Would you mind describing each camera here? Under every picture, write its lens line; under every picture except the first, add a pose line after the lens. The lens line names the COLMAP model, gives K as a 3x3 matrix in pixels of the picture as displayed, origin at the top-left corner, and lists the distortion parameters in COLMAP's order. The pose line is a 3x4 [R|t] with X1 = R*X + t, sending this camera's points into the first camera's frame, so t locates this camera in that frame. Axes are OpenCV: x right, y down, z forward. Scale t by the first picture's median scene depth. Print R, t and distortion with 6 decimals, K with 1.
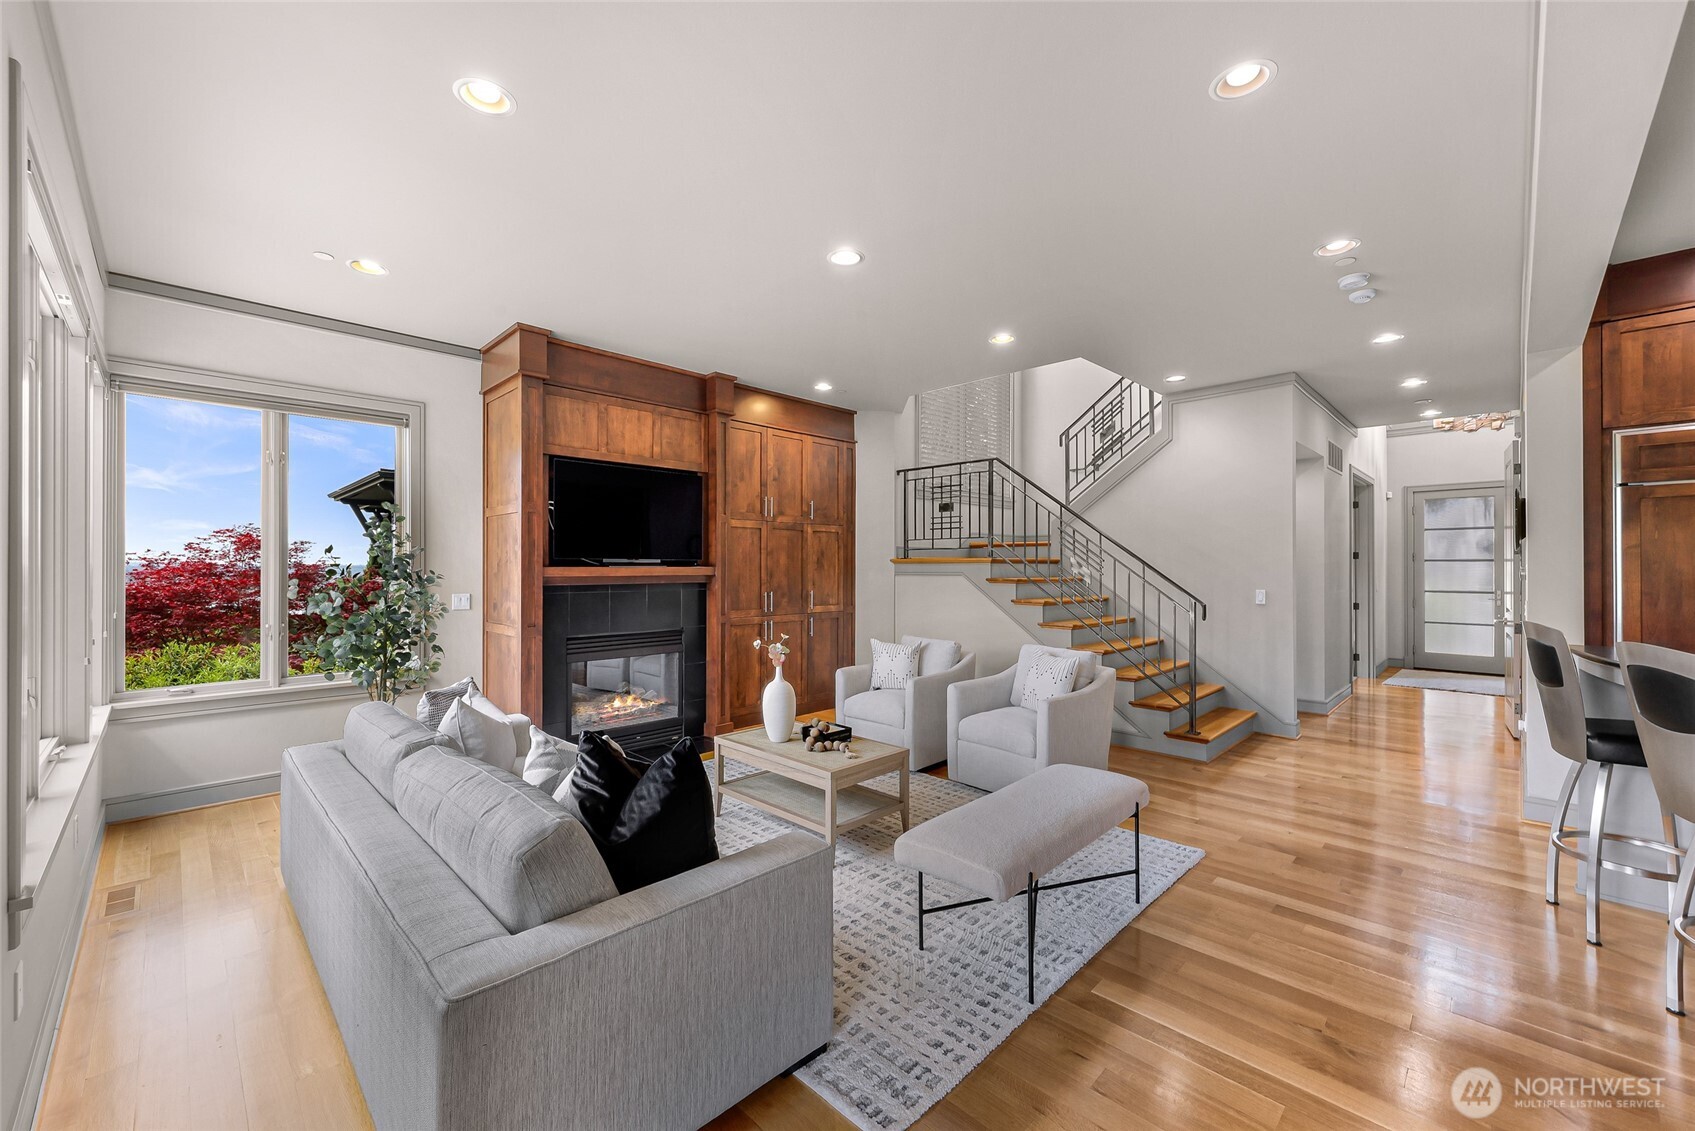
lens RADIAL K [[671.8, 0, 842.8], [0, 671.8, 564.9], [0, 0, 1]] dist [0.007162, -0.000621]
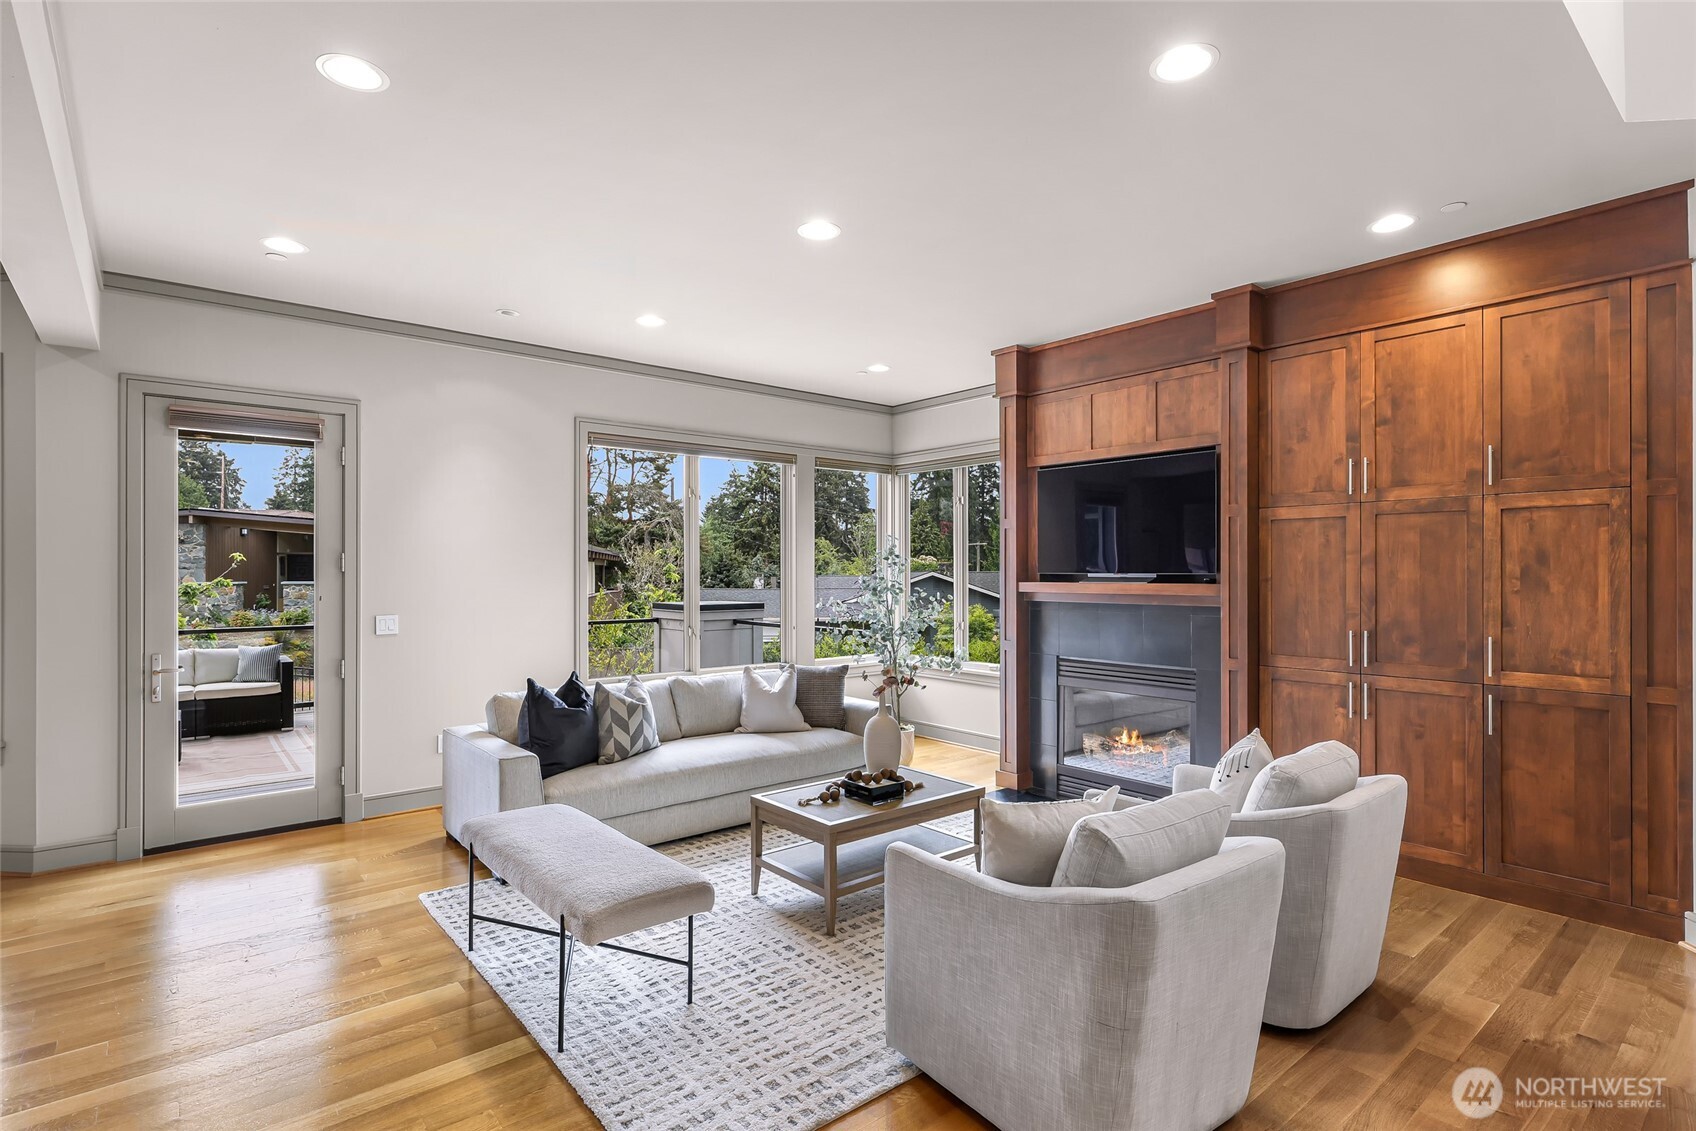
lens RADIAL K [[835.7, 0, 842.2], [0, 835.7, 566.8], [0, 0, 1]] dist [0.006396, -0.000911]
pose [[-0.097019, -0.012782, -0.995200, 0.707822], [0.000855, 0.999916, -0.012926, -0.004269], [0.995282, -0.002105, -0.097000, 0.745019]]
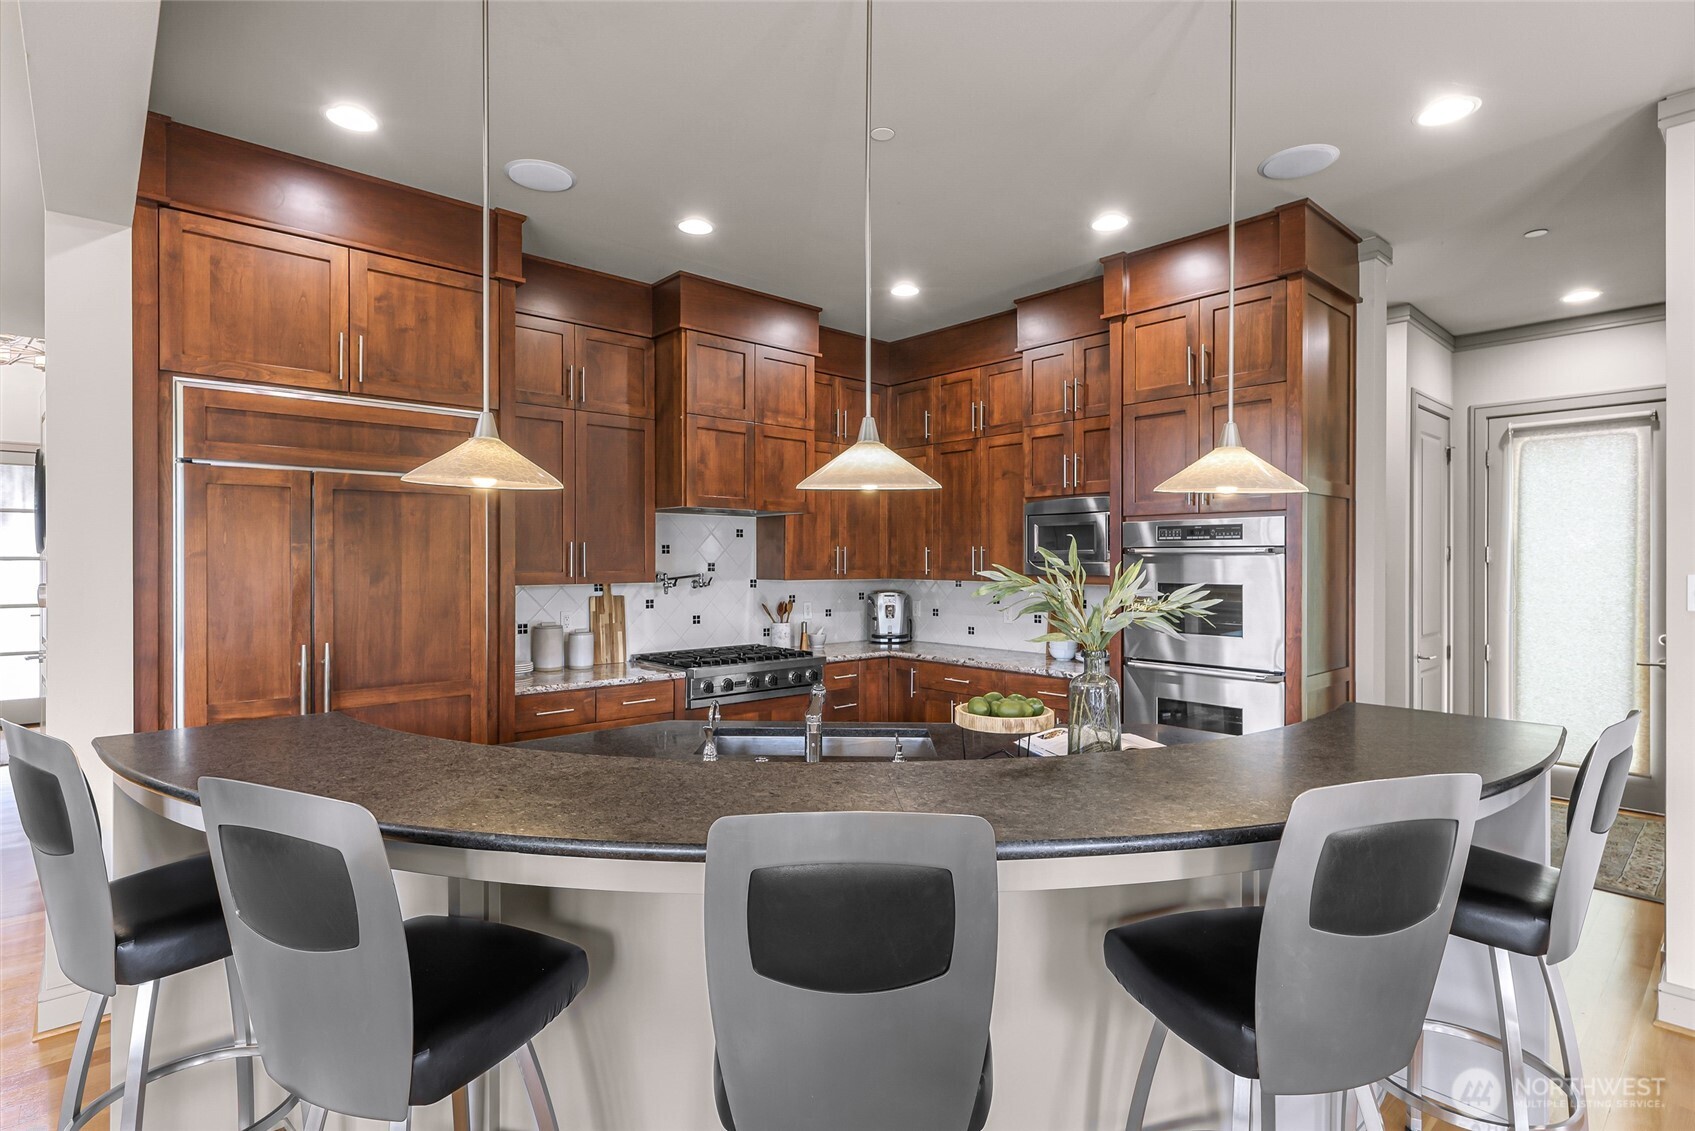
lens RADIAL K [[838.8, 0, 842.9], [0, 838.8, 558.4], [0, 0, 1]] dist [0.005985, -0.001108]
pose [[0.057470, 0.001873, 0.998345, 0.248590], [-0.004139, 0.999990, -0.001638, -0.016175], [-0.998339, -0.004038, 0.057478, 0.210217]]
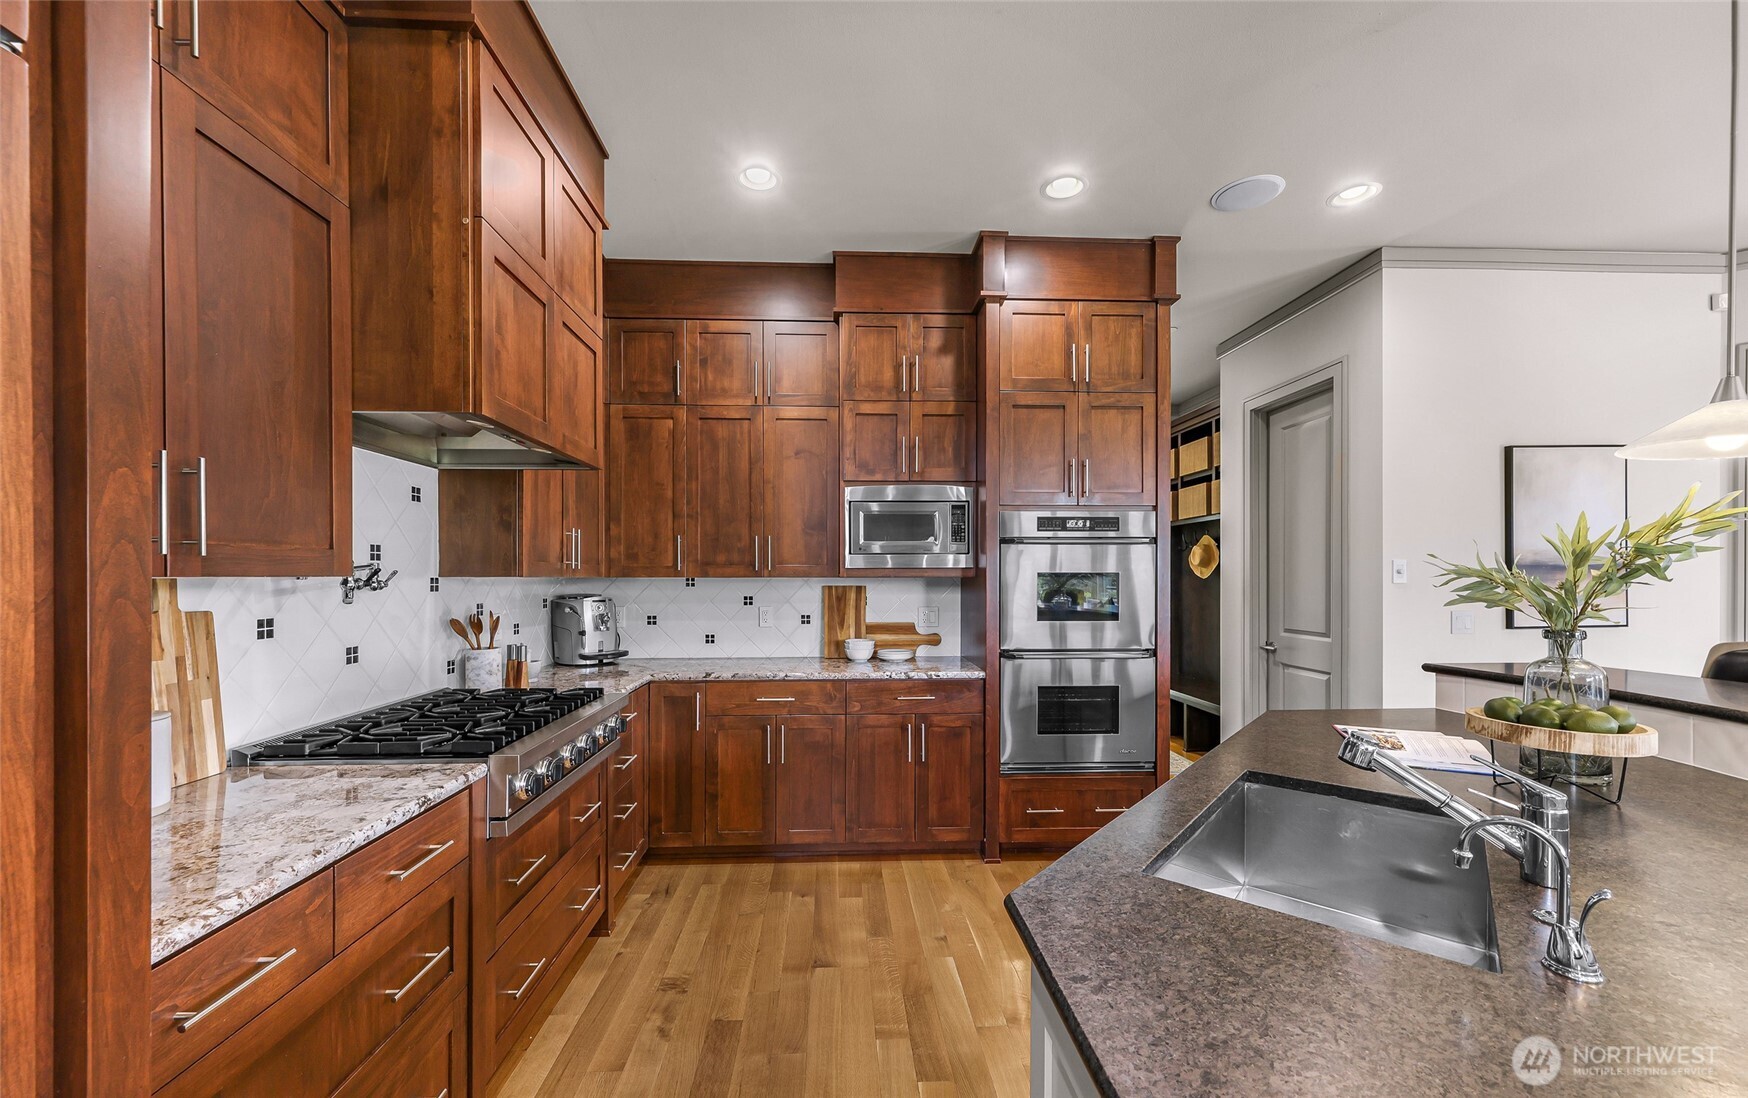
lens RADIAL K [[666.5, 0, 863.1], [0, 666.5, 582.8], [0, 0, 1]] dist [0.000831, -0.000038]
pose [[-0.739475, -0.005876, 0.673159, 0.732527], [-0.001616, 0.999975, 0.006954, 0.008759], [-0.673182, 0.004054, -0.739465, 0.527591]]
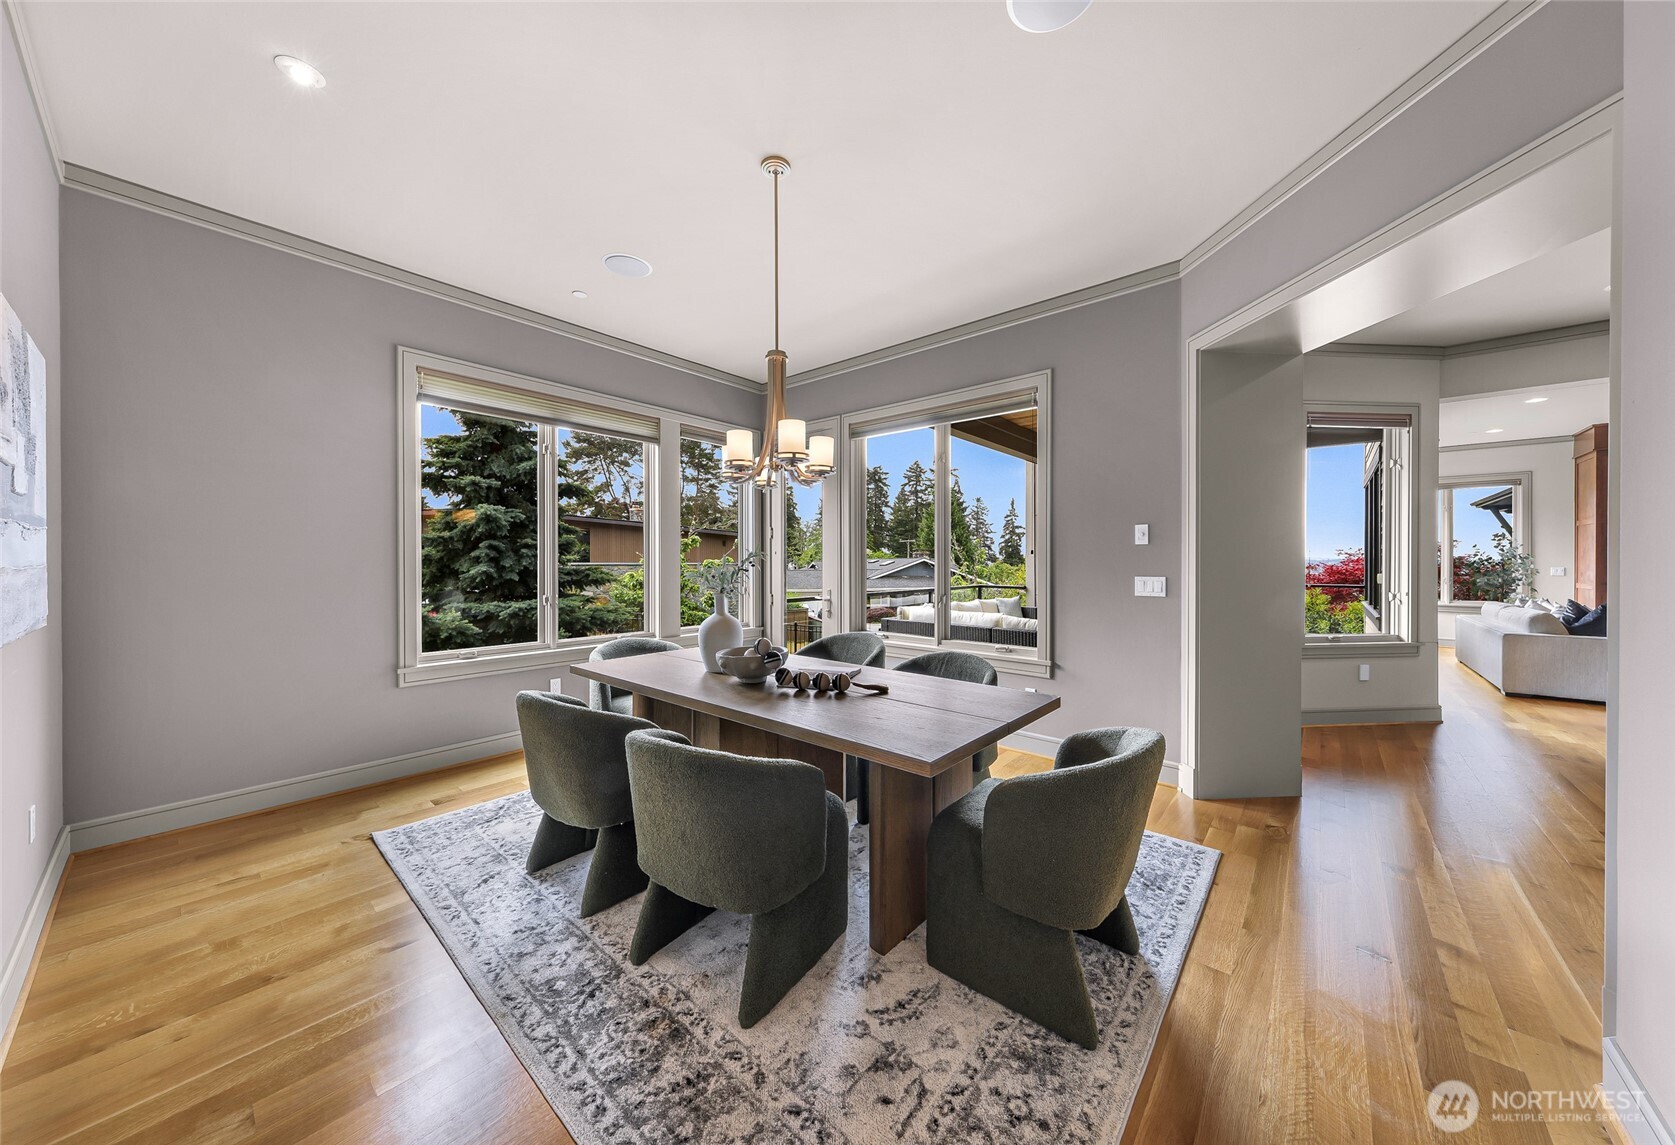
lens RADIAL K [[560.9, 0, 850.0], [0, 560.9, 568.1], [0, 0, 1]] dist [0.003010, 0.000173]
pose [[0.087928, 0.013196, -0.996039, 0.781260], [0.003254, 0.999903, 0.013534, 0.015926], [0.996122, -0.004431, 0.087877, -1.044476]]
